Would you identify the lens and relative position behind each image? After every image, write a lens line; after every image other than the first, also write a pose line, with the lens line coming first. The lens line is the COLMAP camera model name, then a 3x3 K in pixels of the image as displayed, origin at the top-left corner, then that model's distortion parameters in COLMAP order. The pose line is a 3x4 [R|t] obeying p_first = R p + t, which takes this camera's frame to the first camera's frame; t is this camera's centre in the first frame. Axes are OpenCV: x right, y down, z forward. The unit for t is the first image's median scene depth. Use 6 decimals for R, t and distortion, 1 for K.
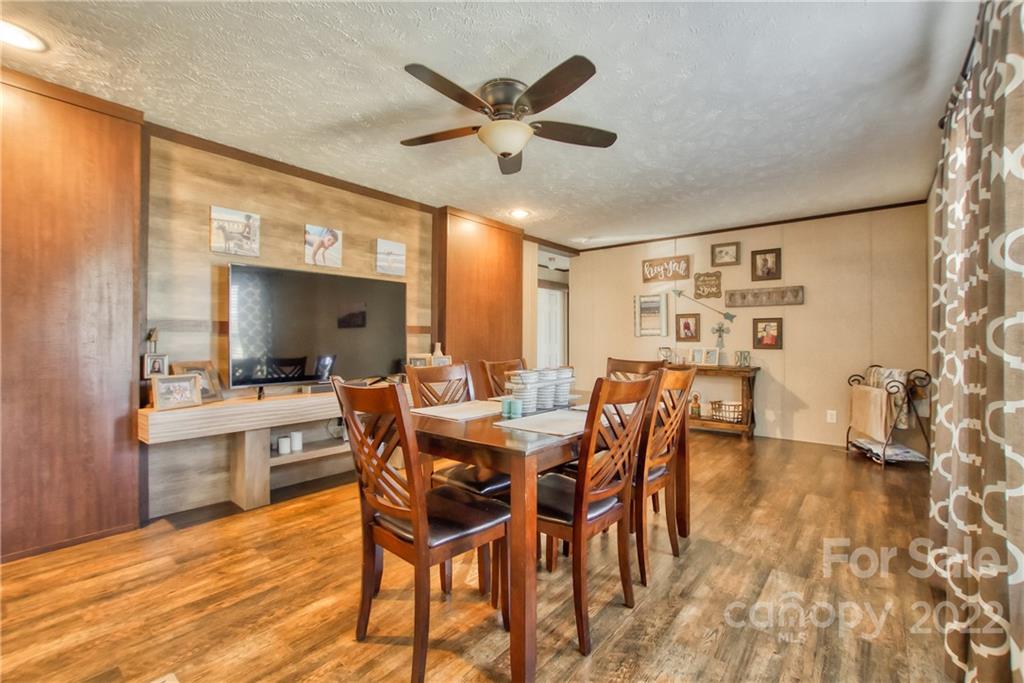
lens RADIAL K [[450.3, 0, 511.3], [0, 450.3, 343.8], [0, 0, 1]] dist [-0.015740, 0.002283]
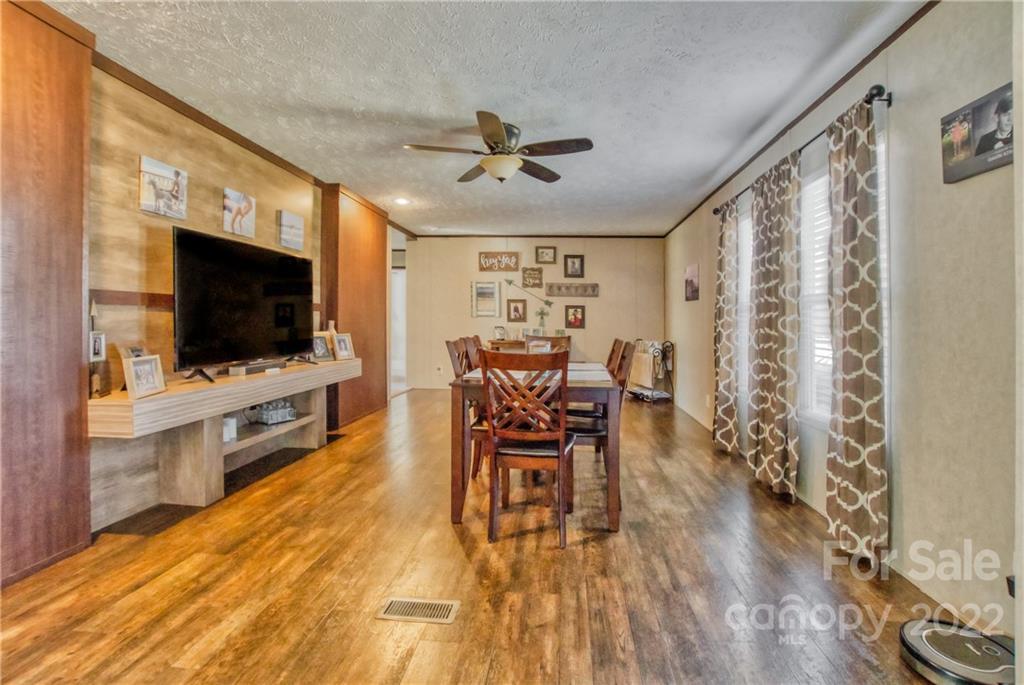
lens RADIAL K [[456.5, 0, 536.6], [0, 456.5, 317.3], [0, 0, 1]] dist [-0.022240, 0.001327]
pose [[0.817987, 0.017287, 0.574976, -0.447166], [-0.011400, 0.999839, -0.013843, -0.001263], [-0.575123, 0.004769, 0.818053, -0.093219]]
